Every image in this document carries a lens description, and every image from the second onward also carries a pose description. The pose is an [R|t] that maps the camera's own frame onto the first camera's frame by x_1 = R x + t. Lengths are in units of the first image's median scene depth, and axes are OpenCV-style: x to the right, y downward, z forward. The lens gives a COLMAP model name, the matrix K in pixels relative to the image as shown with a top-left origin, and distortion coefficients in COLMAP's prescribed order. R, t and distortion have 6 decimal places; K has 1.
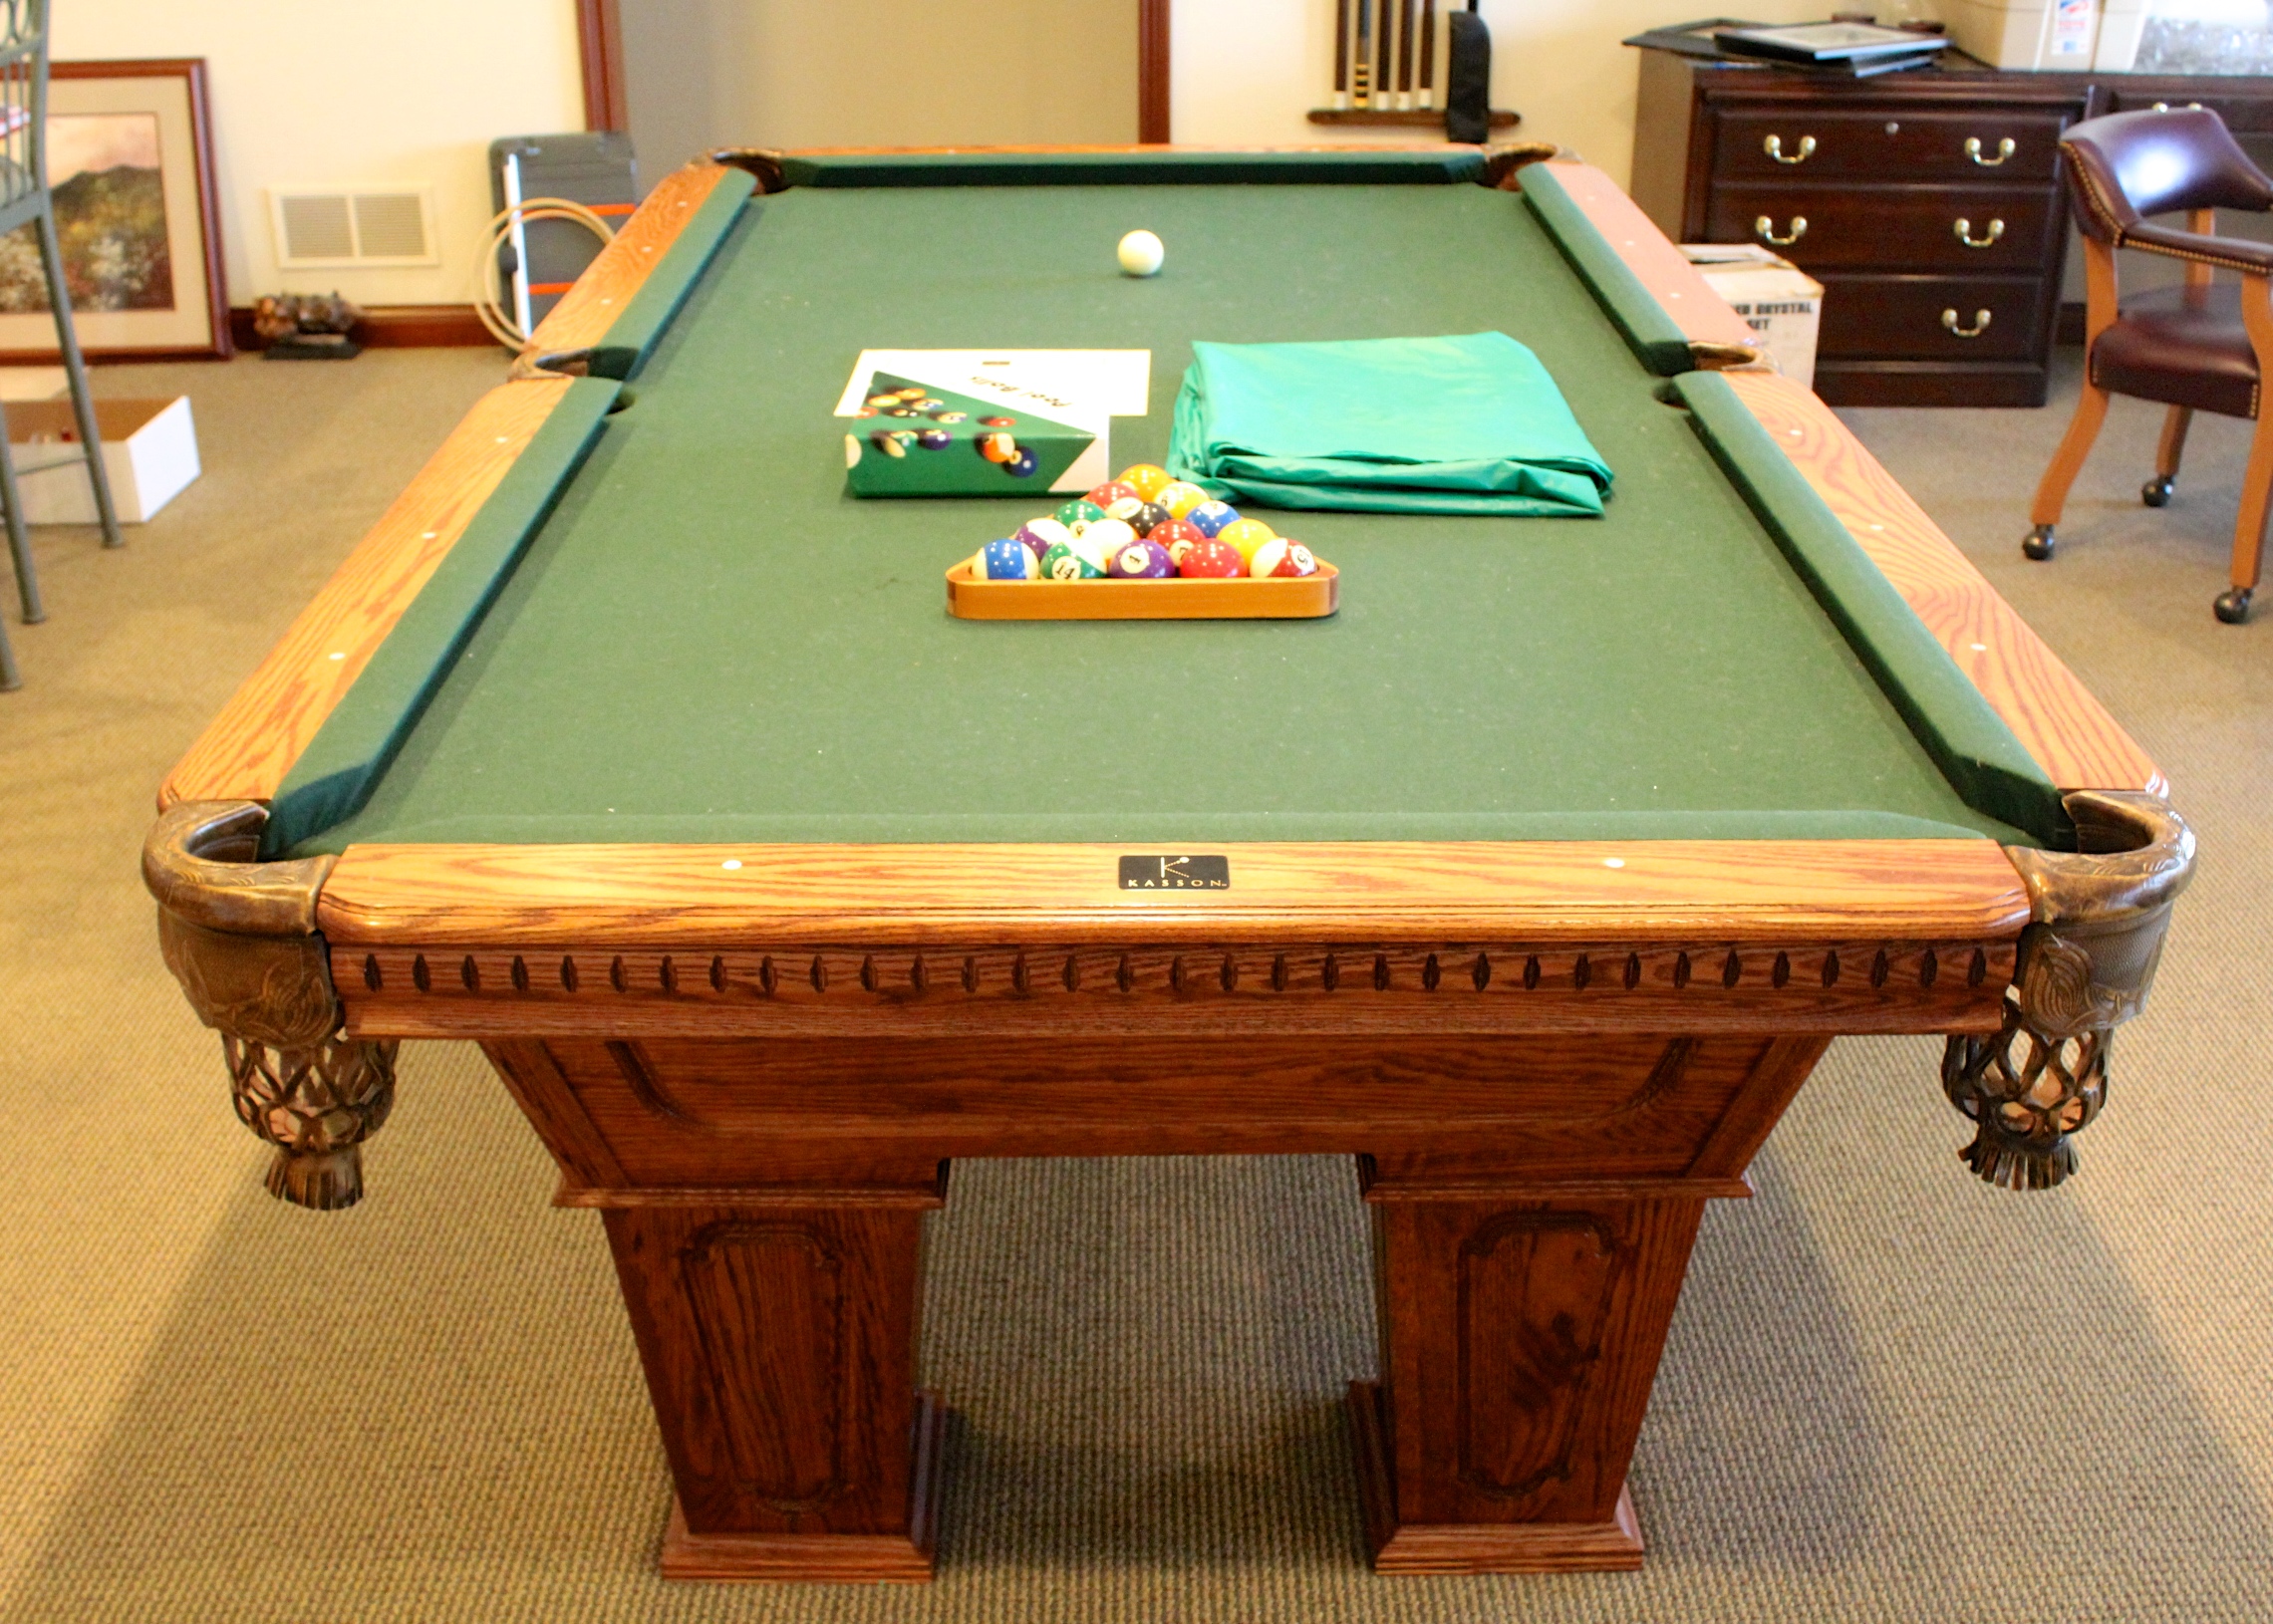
lens RADIAL K [[2376.4, 0, 1132.5], [0, 2376.4, 825.9], [0, 0, 1]] dist [-0.082441, 0.000000]
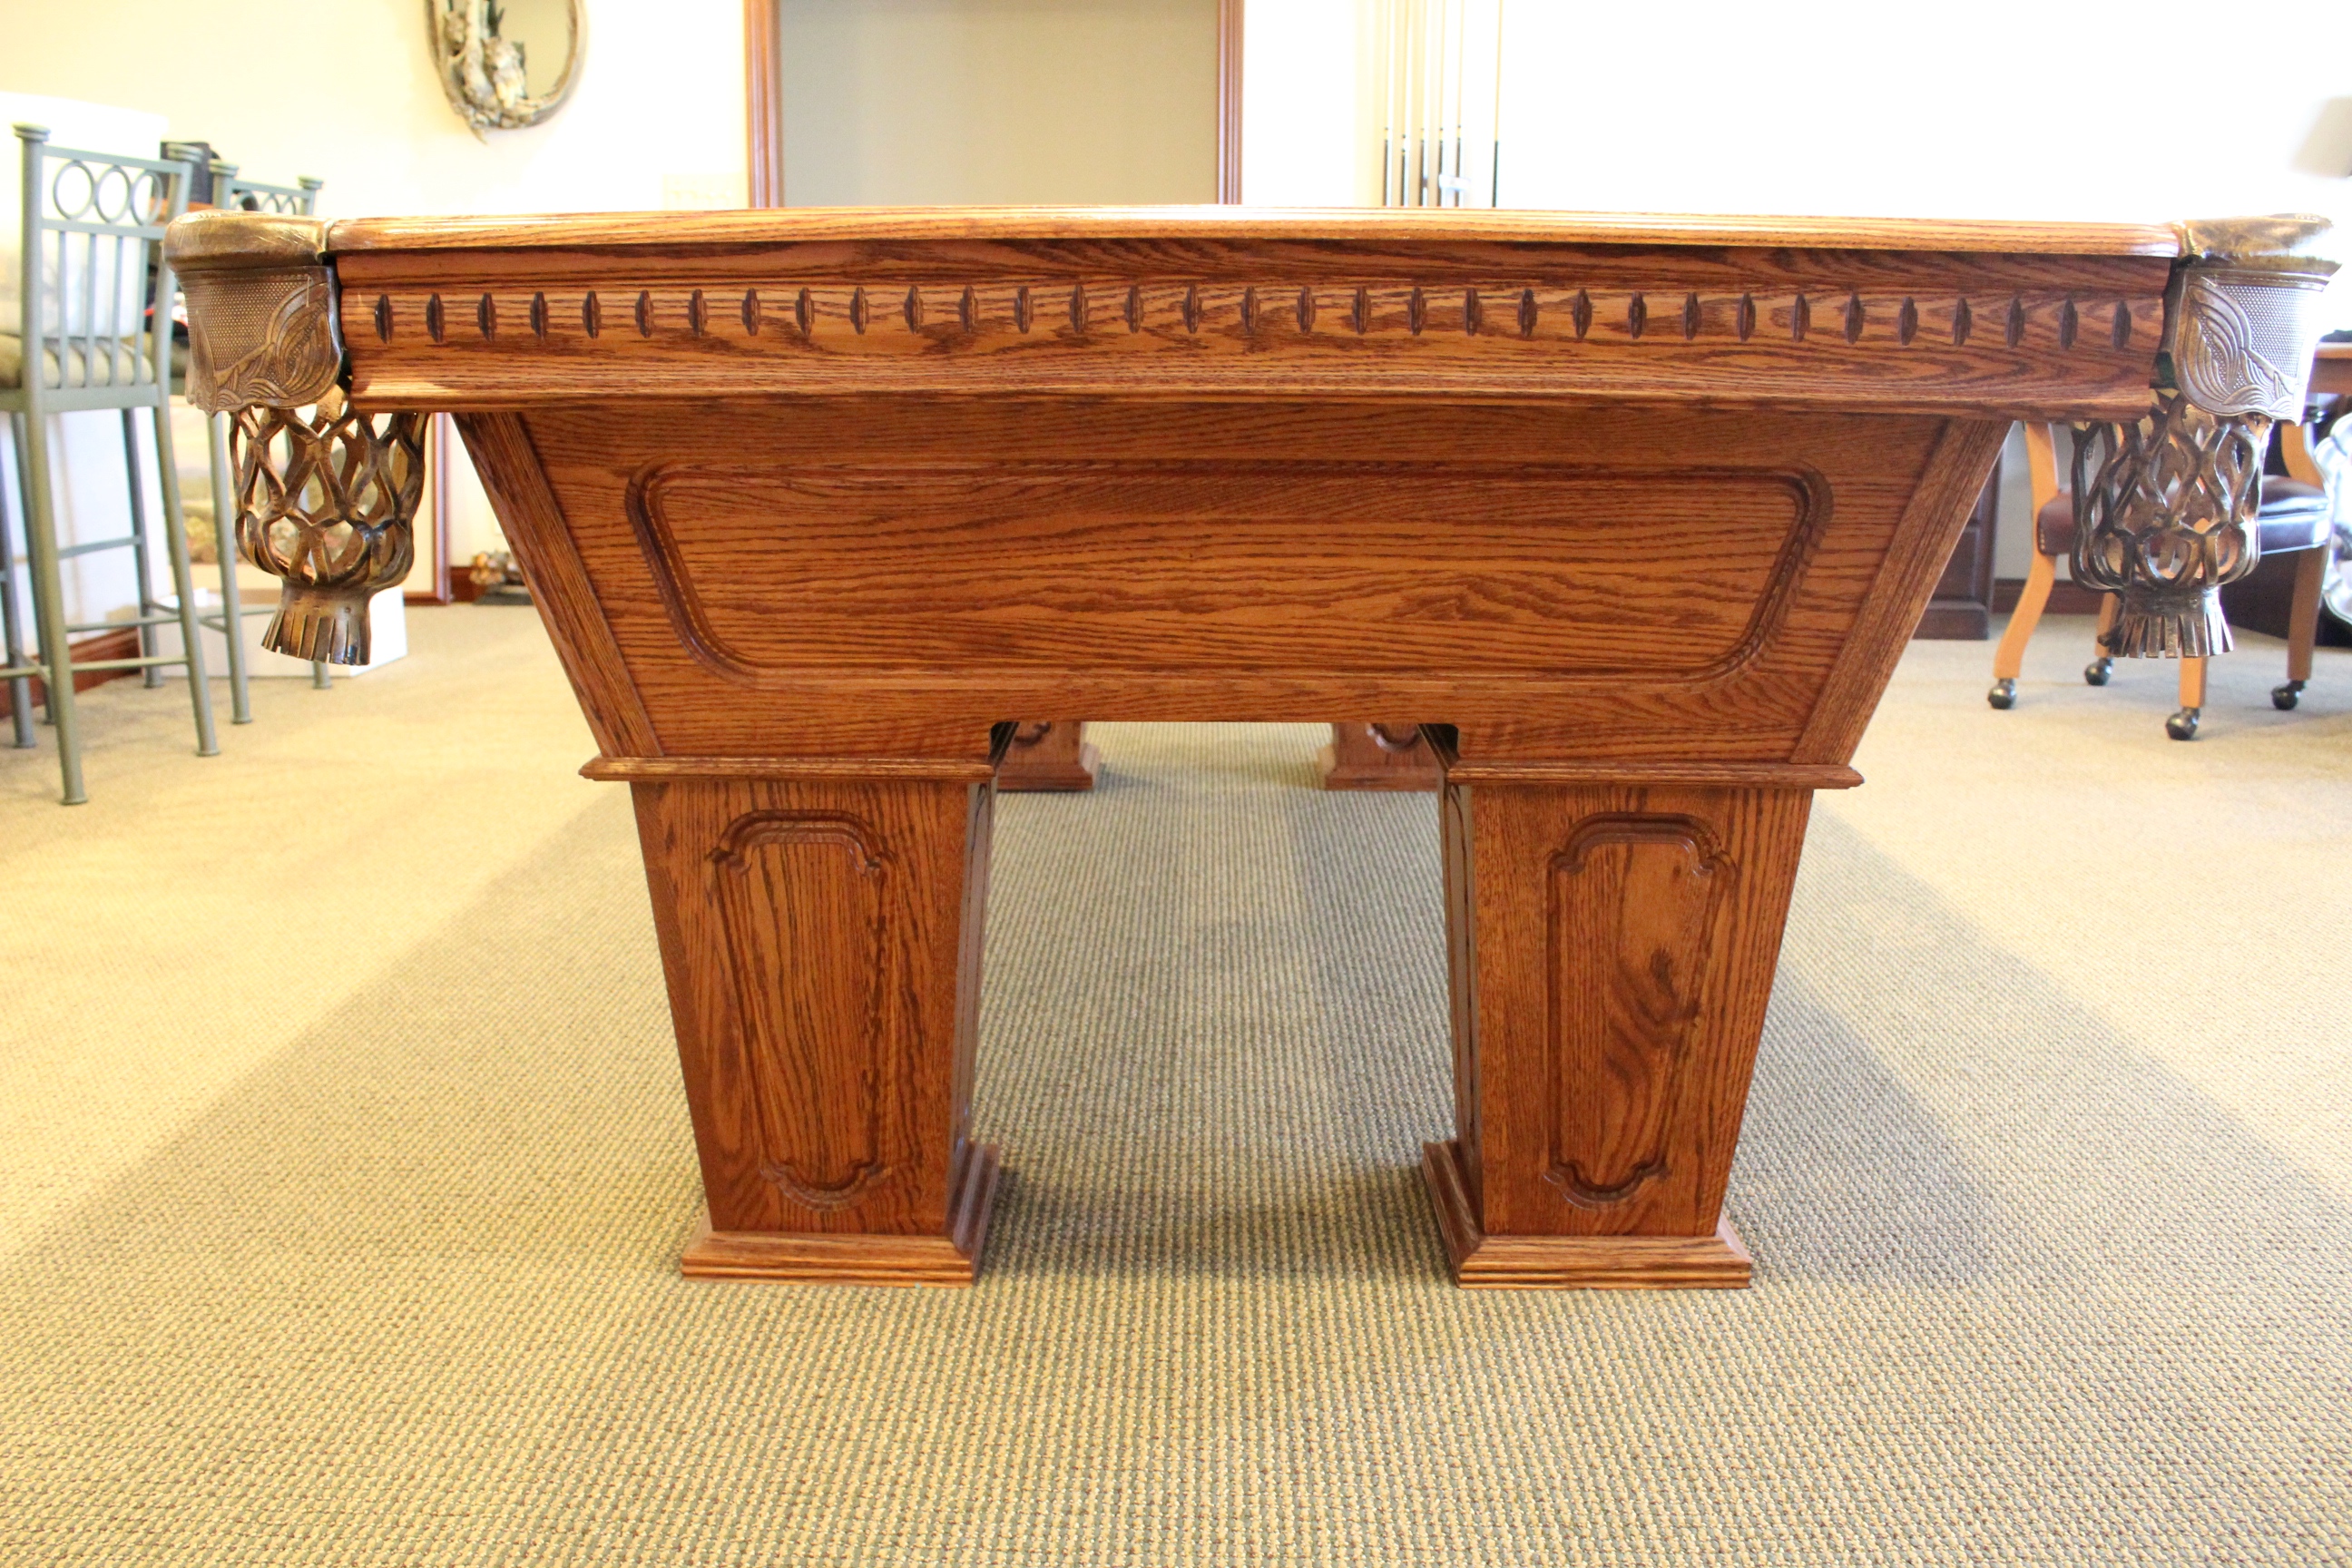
lens RADIAL K [[1973.2, 0, 1163.8], [0, 1973.2, 719.2], [0, 0, 1]] dist [-0.126850, 0.089054]
pose [[0.999705, 0.011165, -0.021579, 0.002867], [-0.015754, 0.974029, -0.225874, 0.290592], [0.018497, 0.226148, 0.973917, 0.225695]]
